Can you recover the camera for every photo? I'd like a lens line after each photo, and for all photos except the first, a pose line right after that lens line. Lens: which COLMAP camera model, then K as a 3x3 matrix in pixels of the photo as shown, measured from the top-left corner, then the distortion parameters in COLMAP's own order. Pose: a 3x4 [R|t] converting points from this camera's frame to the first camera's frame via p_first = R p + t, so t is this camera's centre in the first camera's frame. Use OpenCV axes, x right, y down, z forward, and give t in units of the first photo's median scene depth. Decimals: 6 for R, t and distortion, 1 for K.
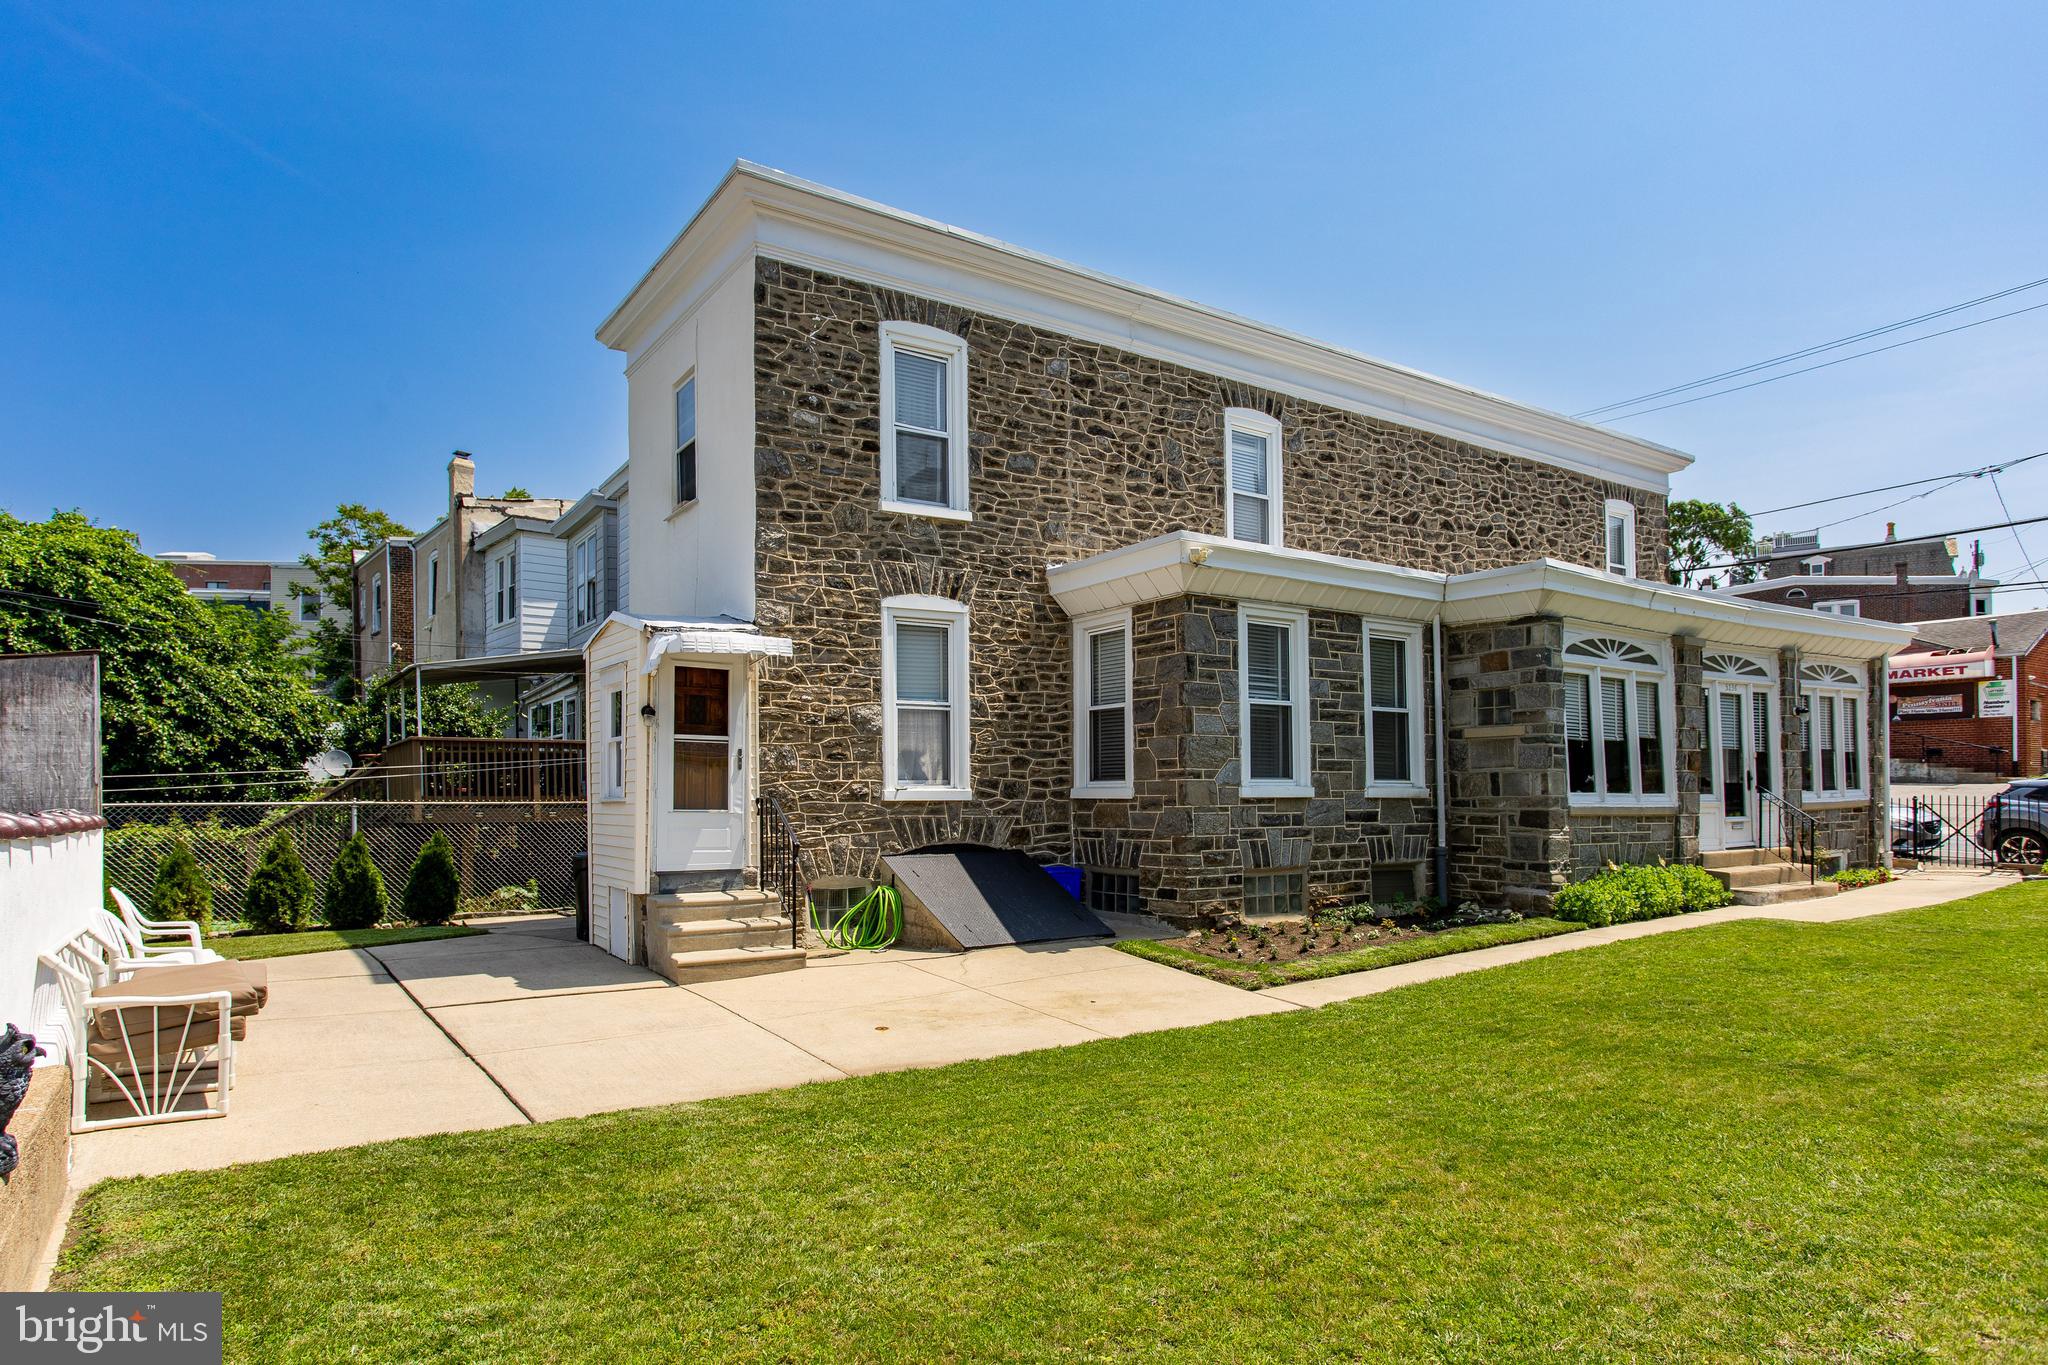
lens RADIAL K [[1154.1, 0, 1021.7], [0, 1154.1, 791.7], [0, 0, 1]] dist [-0.017586, 0.000879]
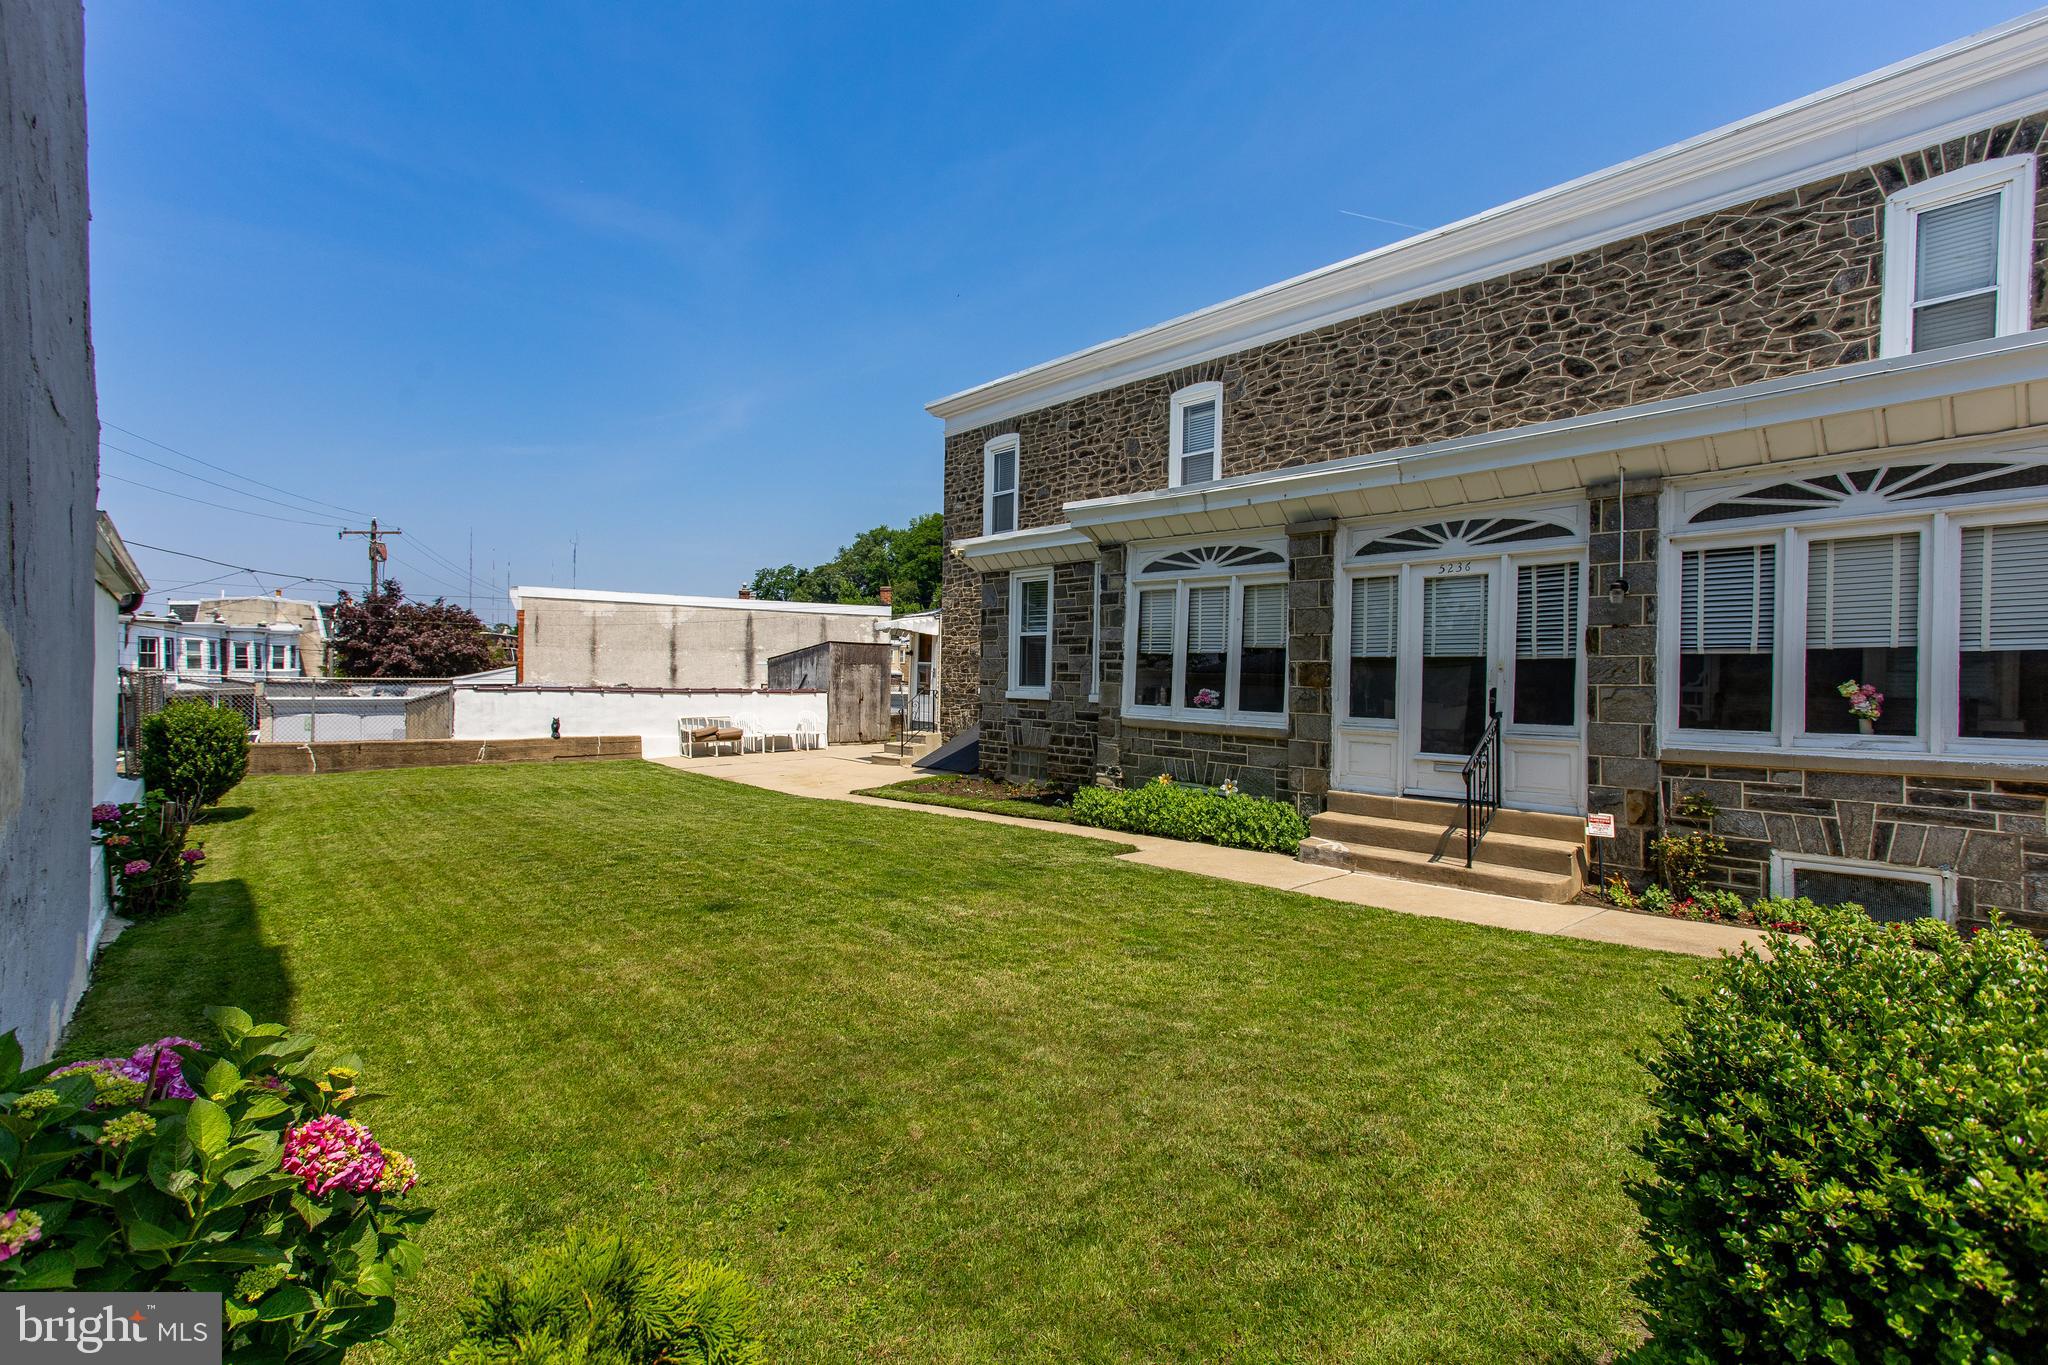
lens RADIAL K [[990.6, 0, 1014.5], [0, 990.6, 678.3], [0, 0, 1]] dist [-0.045180, 0.020021]
pose [[0.109781, 0.012248, -0.993880, 1.370266], [-0.009433, 0.999892, 0.011280, -0.032740], [0.993911, 0.008137, 0.109885, 0.779180]]
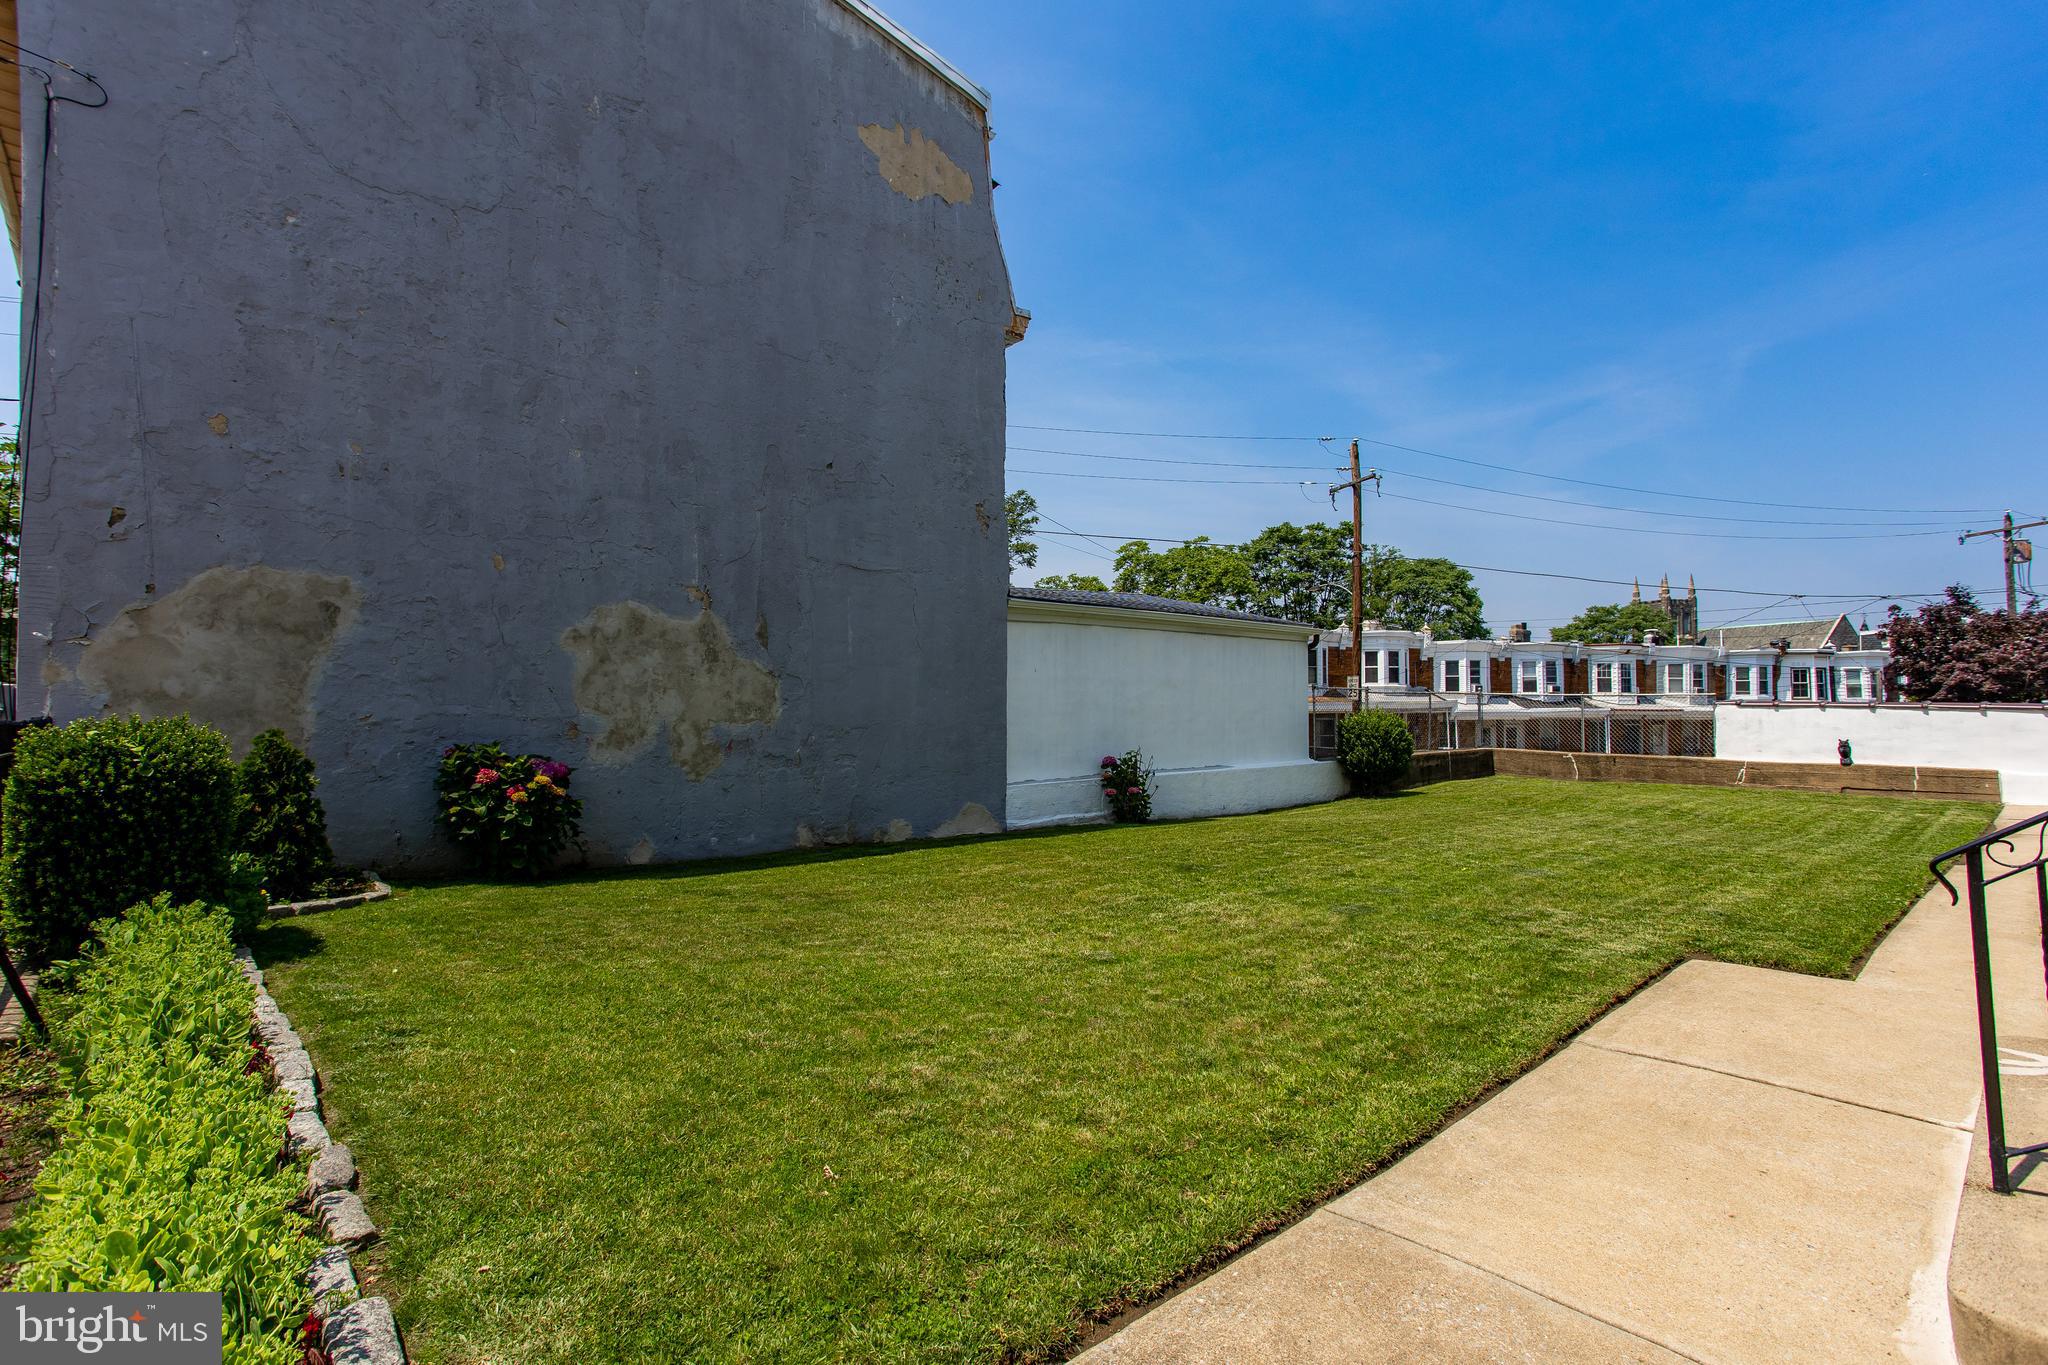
lens RADIAL K [[990.6, 0, 998.7], [0, 990.6, 680.5], [0, 0, 1]] dist [-0.045180, 0.020021]
pose [[-0.991557, 0.003339, -0.129628, 1.015223], [0.006191, 0.999747, -0.021605, -0.004063], [0.129523, -0.022225, -0.991327, 1.315893]]
